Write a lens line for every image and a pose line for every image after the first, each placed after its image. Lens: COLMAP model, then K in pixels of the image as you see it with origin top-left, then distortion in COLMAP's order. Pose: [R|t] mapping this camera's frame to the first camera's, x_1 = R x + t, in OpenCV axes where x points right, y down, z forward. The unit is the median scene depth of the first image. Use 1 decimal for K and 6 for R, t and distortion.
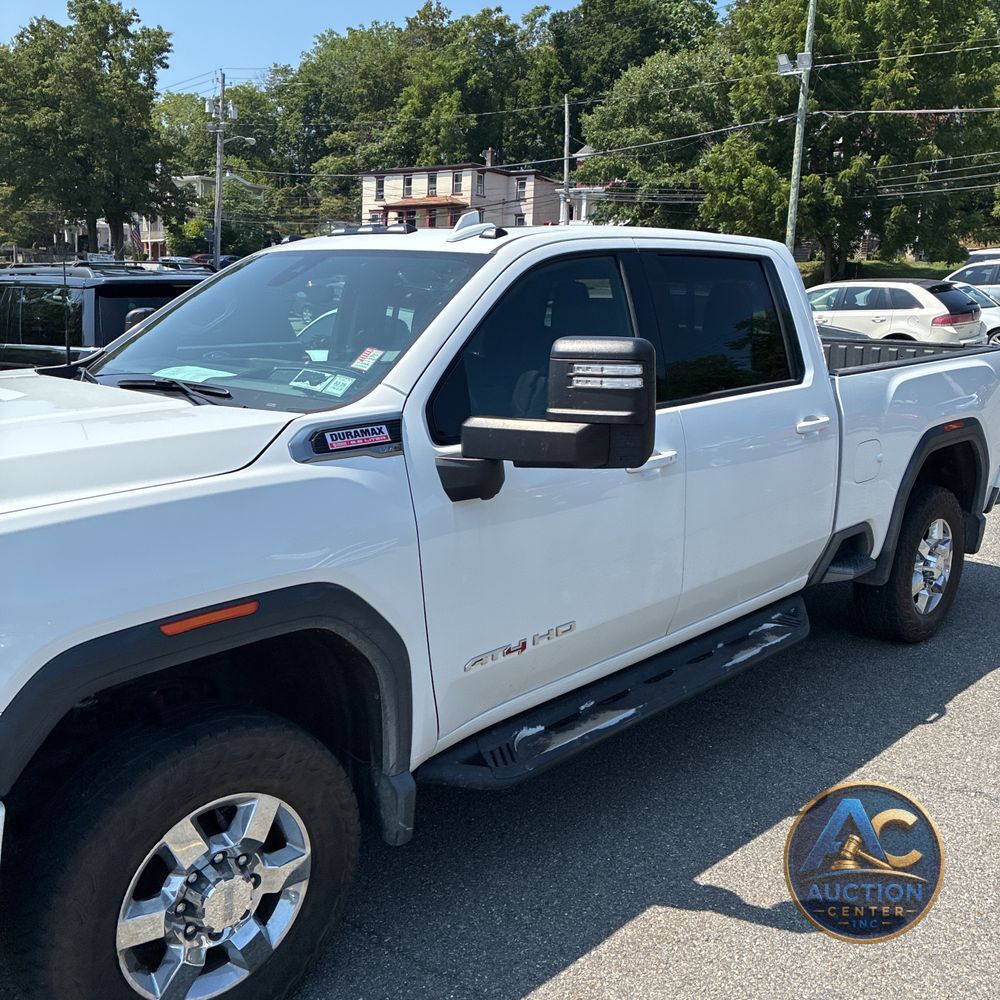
lens RADIAL K [[1020.9, 0, 499.8], [0, 1020.9, 491.7], [0, 0, 1]] dist [0.025063, 0.000000]
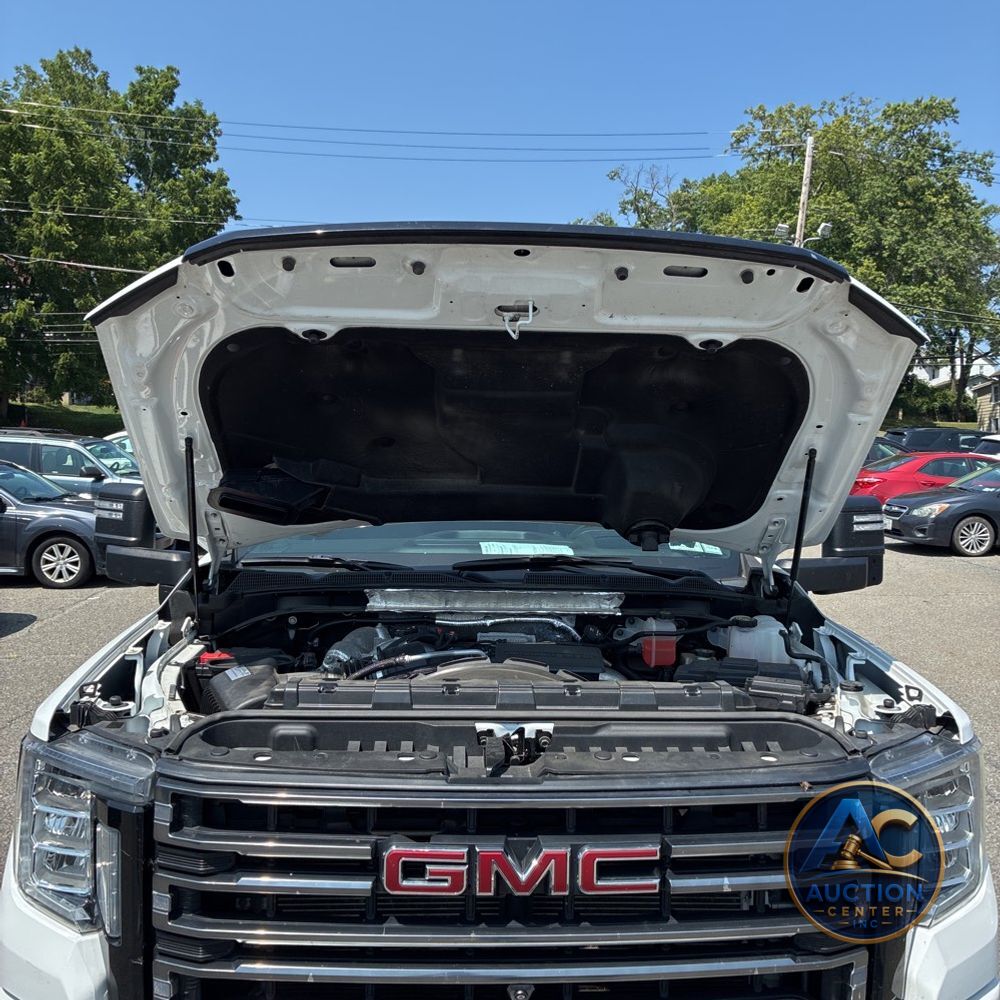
lens RADIAL K [[1020.9, 0, 506.3], [0, 1020.9, 496.9], [0, 0, 1]] dist [0.025063, 0.000000]
pose [[0.675570, -0.046230, 0.735845, -0.064140], [0.141073, 0.987698, -0.067465, -0.006074], [-0.723674, 0.149386, 0.673781, 0.019644]]
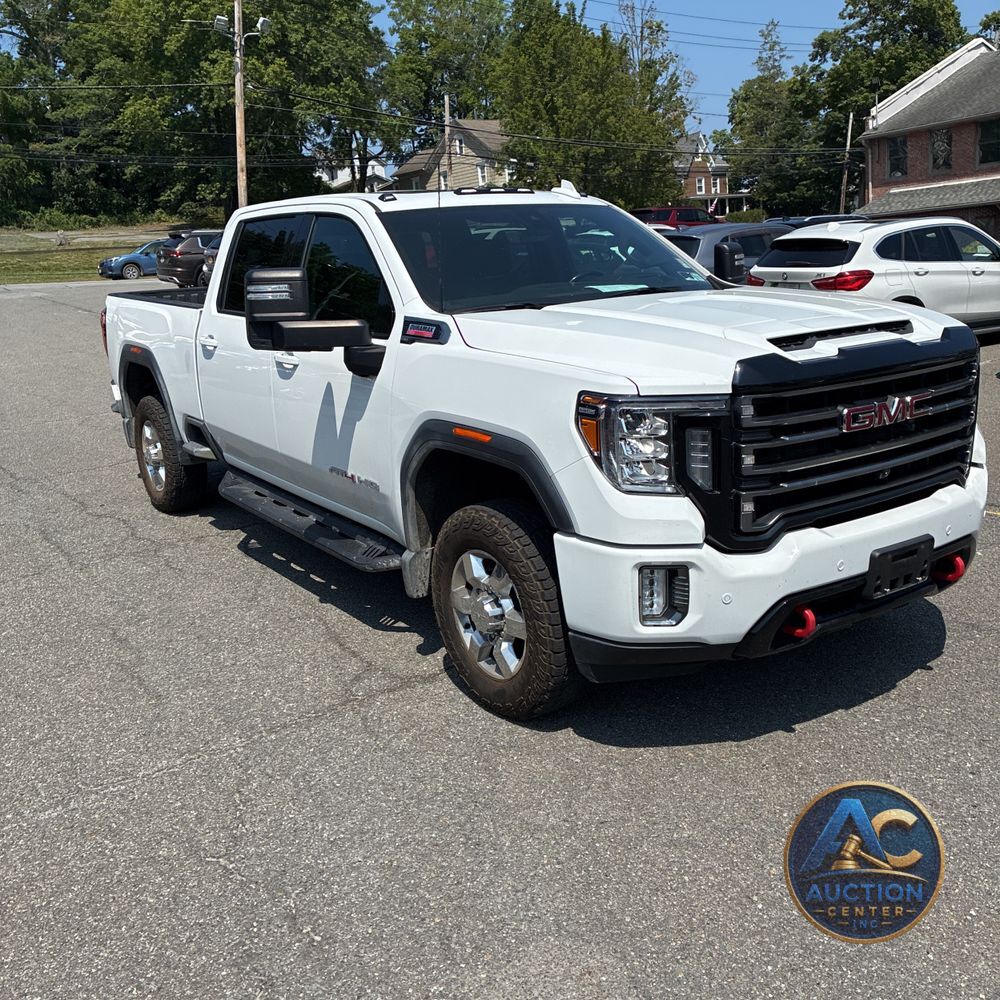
lens RADIAL K [[1020.9, 0, 491.5], [0, 1020.9, 495.6], [0, 0, 1]] dist [0.025063, 0.000000]
pose [[0.186486, -0.262126, 0.946844, -0.108617], [0.245980, 0.945512, 0.213310, -0.011513], [-0.951166, 0.193125, 0.240802, 0.053310]]
